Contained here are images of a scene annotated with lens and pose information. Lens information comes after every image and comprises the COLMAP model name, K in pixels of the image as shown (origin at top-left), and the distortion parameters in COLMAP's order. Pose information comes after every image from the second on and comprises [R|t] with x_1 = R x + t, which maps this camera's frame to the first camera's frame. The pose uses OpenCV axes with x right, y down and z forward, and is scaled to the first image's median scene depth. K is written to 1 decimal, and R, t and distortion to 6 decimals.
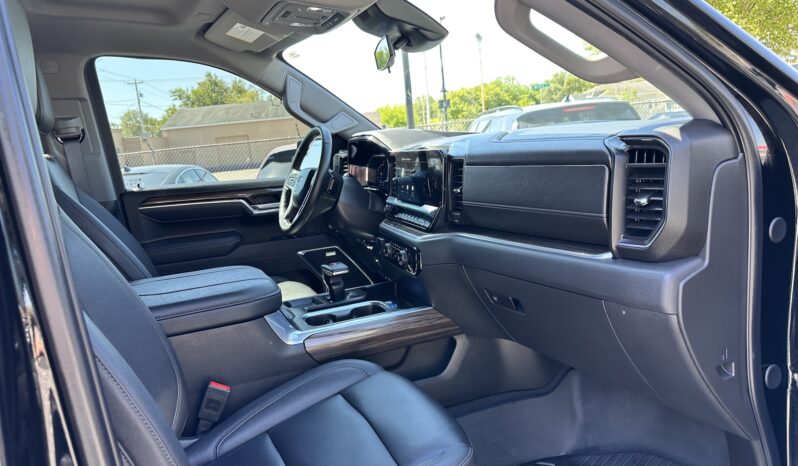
lens RADIAL K [[577.3, 0, 399.0], [0, 577.3, 233.0], [0, 0, 1]] dist [-0.003683, -0.003676]
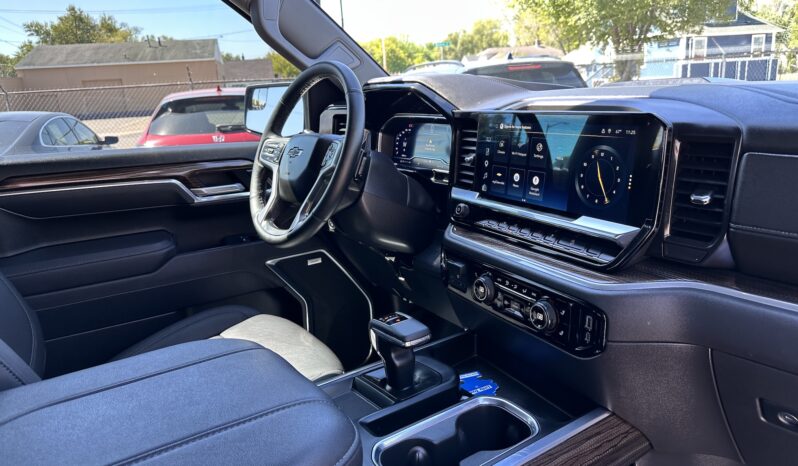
lens RADIAL K [[566.5, 0, 399.0], [0, 566.5, 233.0], [0, 0, 1]] dist [0.038254, -0.053233]
pose [[0.980794, -0.002365, 0.195031, -0.051726], [-0.012581, 0.997077, 0.075361, -0.016339], [-0.194640, -0.076367, 0.977897, 0.118006]]
